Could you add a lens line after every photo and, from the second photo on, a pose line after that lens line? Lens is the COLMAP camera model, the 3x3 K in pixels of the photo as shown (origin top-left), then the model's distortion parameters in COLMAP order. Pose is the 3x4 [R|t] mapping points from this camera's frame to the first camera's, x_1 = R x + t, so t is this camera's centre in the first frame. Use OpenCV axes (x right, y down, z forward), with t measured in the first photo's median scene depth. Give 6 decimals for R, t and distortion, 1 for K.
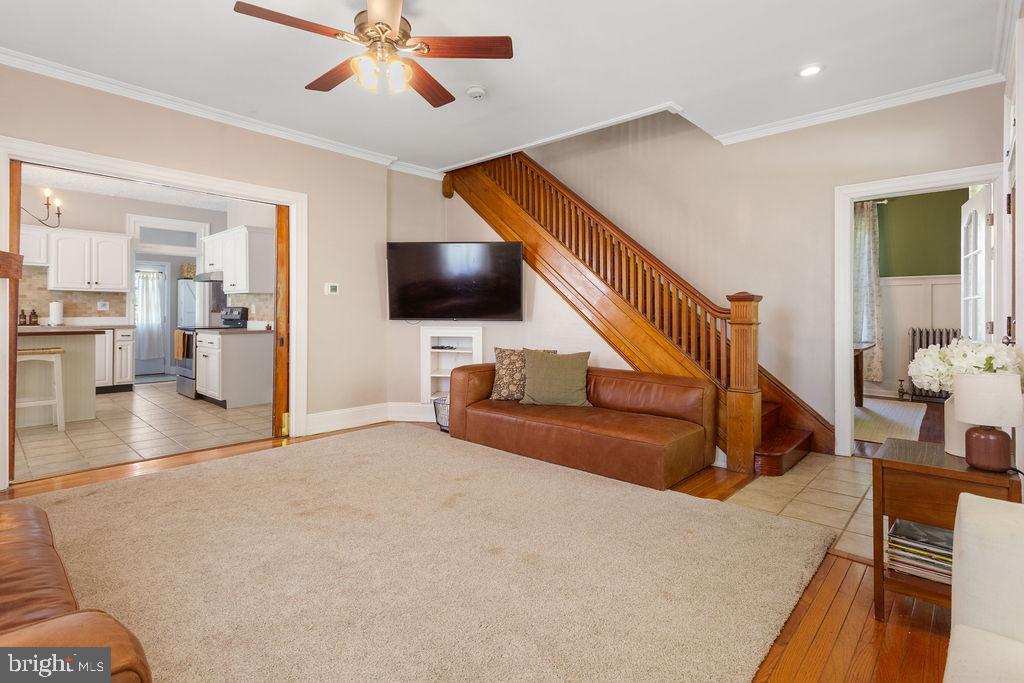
lens RADIAL K [[494.0, 0, 510.0], [0, 494.0, 315.3], [0, 0, 1]] dist [-0.000707, 0.000172]
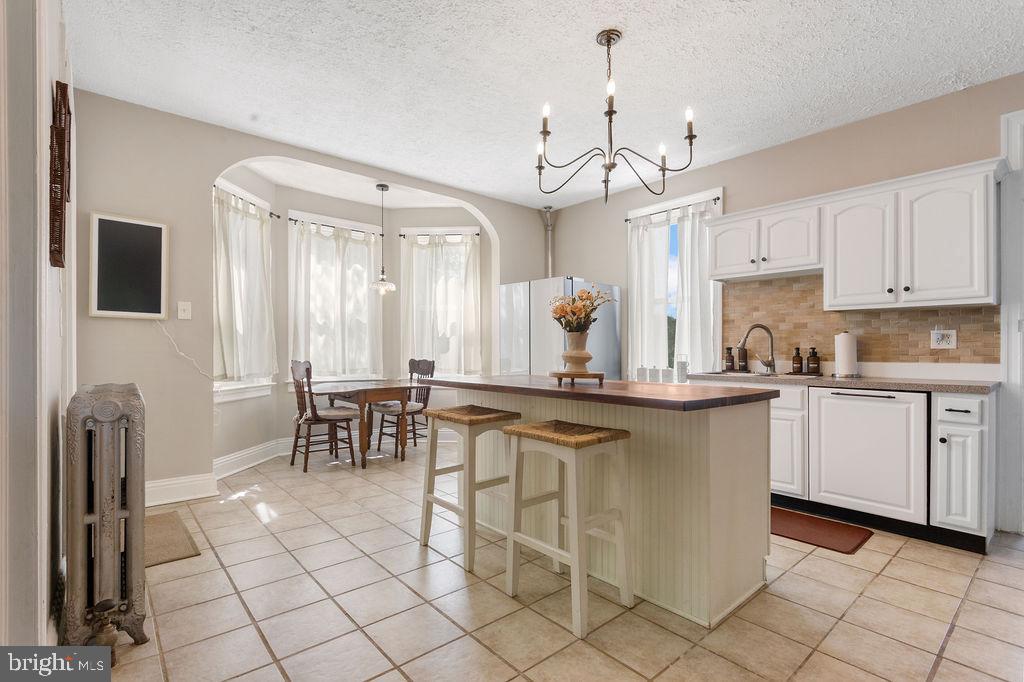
lens RADIAL K [[494.0, 0, 506.2], [0, 494.0, 348.8], [0, 0, 1]] dist [-0.000707, 0.000172]
pose [[-0.109311, -0.007487, -0.993979, -0.341867], [-0.010286, 0.999927, -0.006401, -0.002945], [0.993954, 0.009525, -0.109380, 0.682959]]
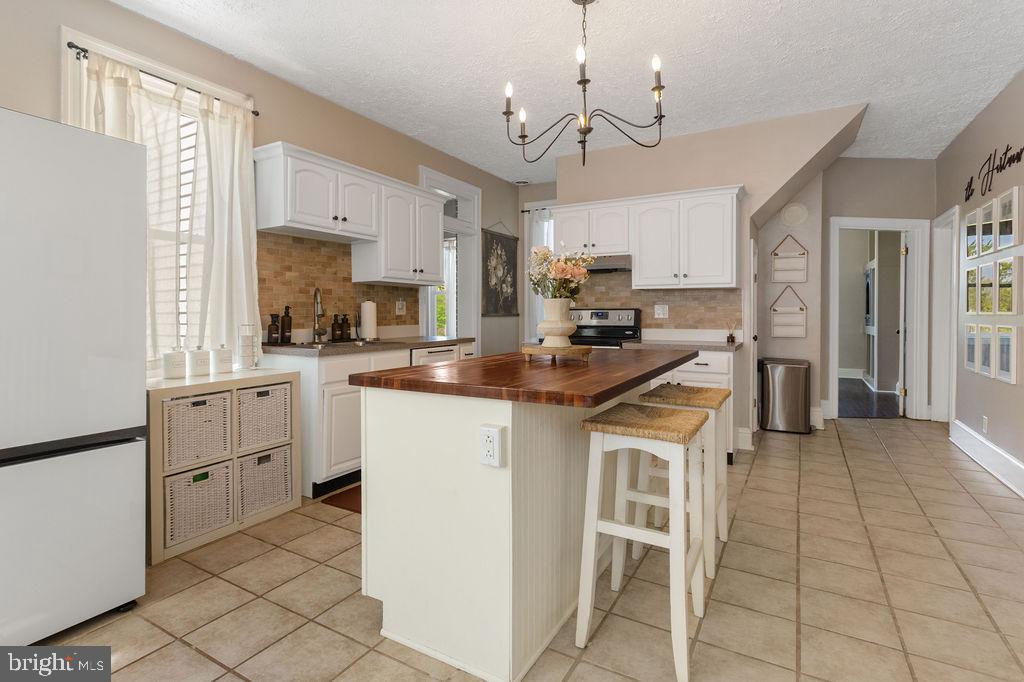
lens RADIAL K [[494.0, 0, 510.5], [0, 494.0, 317.4], [0, 0, 1]] dist [-0.000707, 0.000172]
pose [[0.976054, -0.007129, 0.217413, -0.870113], [0.006885, 0.999975, 0.001881, -0.007579], [-0.217421, -0.000339, 0.976078, 0.367660]]
